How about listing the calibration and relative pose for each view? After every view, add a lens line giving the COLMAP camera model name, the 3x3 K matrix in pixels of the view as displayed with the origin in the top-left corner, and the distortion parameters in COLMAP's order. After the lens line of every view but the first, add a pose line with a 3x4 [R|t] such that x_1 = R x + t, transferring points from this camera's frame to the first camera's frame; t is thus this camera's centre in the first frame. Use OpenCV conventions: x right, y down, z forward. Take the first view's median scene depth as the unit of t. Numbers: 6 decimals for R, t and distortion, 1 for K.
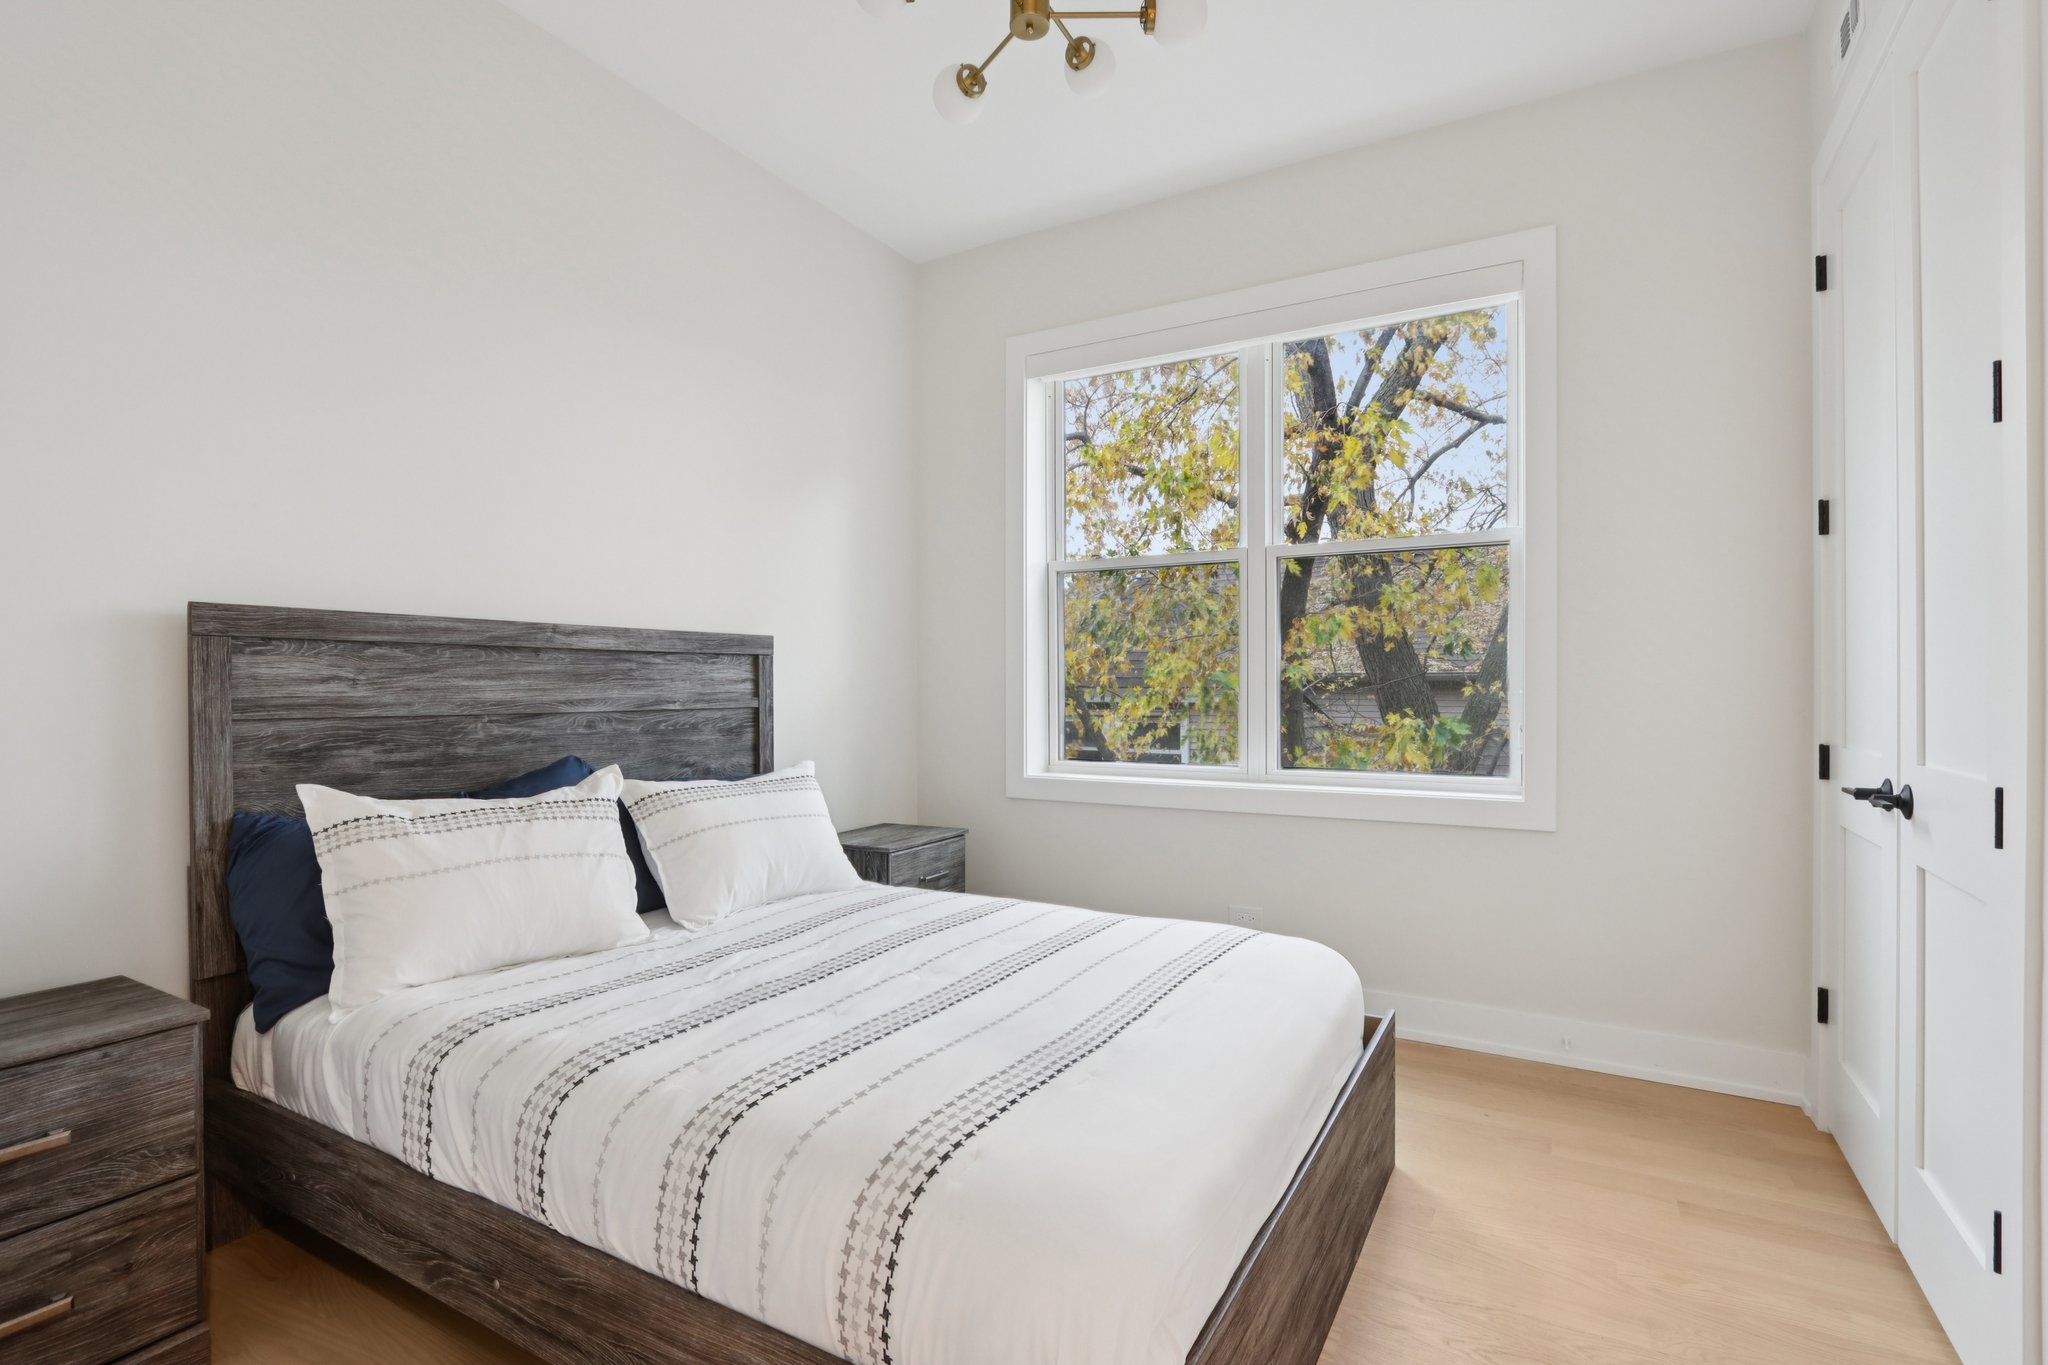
lens RADIAL K [[953.9, 0, 1022.9], [0, 953.9, 687.0], [0, 0, 1]] dist [-0.021069, 0.003391]
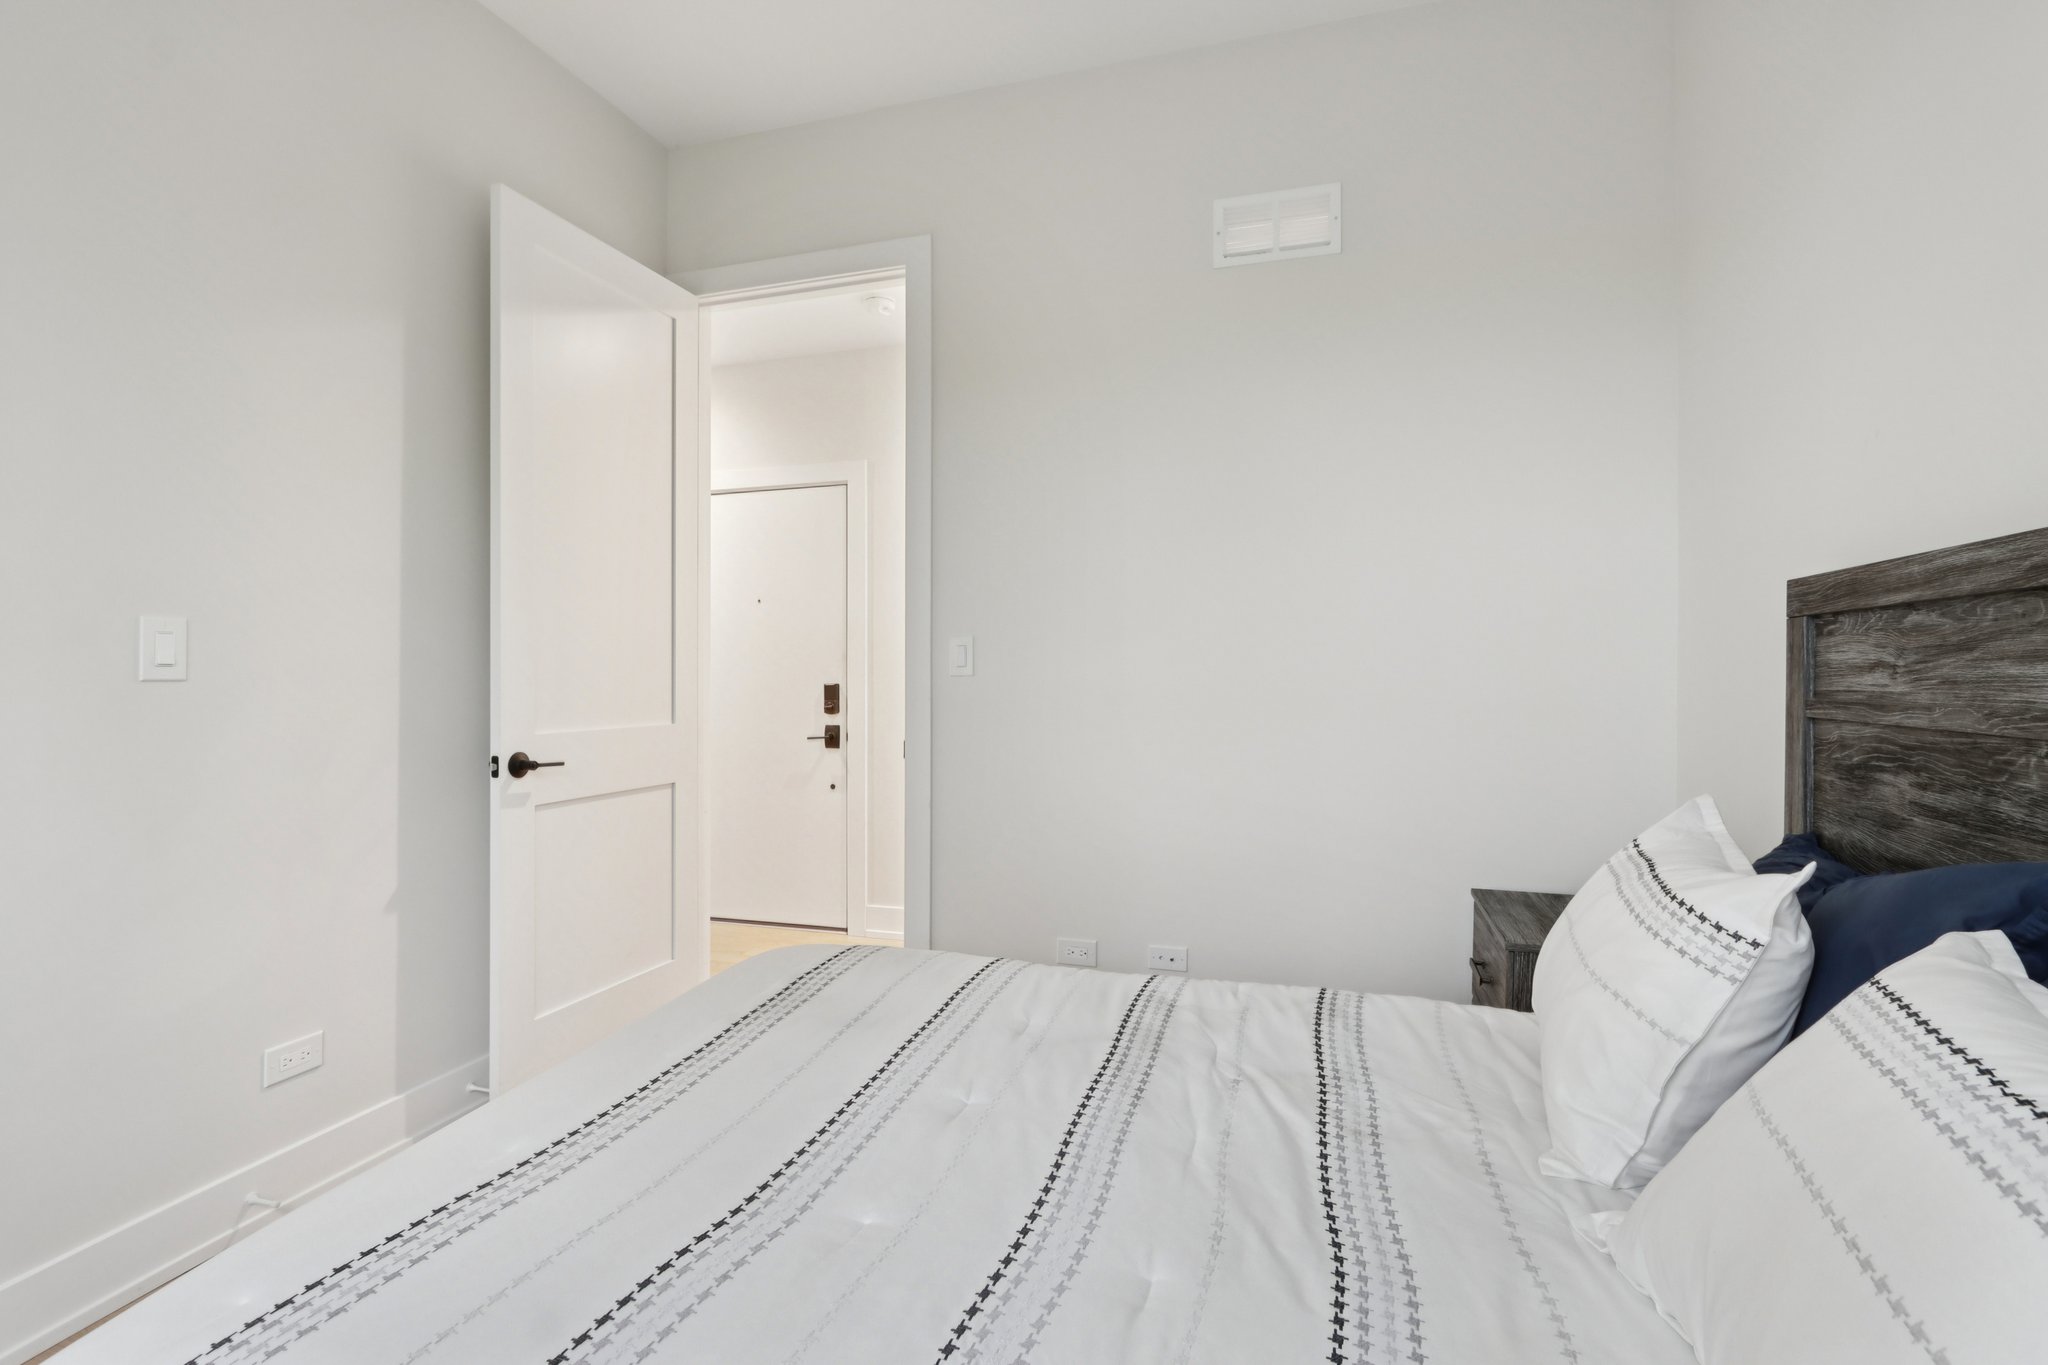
lens RADIAL K [[953.9, 0, 1020.1], [0, 953.9, 677.7], [0, 0, 1]] dist [-0.021069, 0.003391]
pose [[-0.973946, 0.001145, -0.226777, 0.010928], [0.000325, 0.999993, 0.003653, -0.002390], [0.226779, 0.003485, -0.973940, 1.425134]]
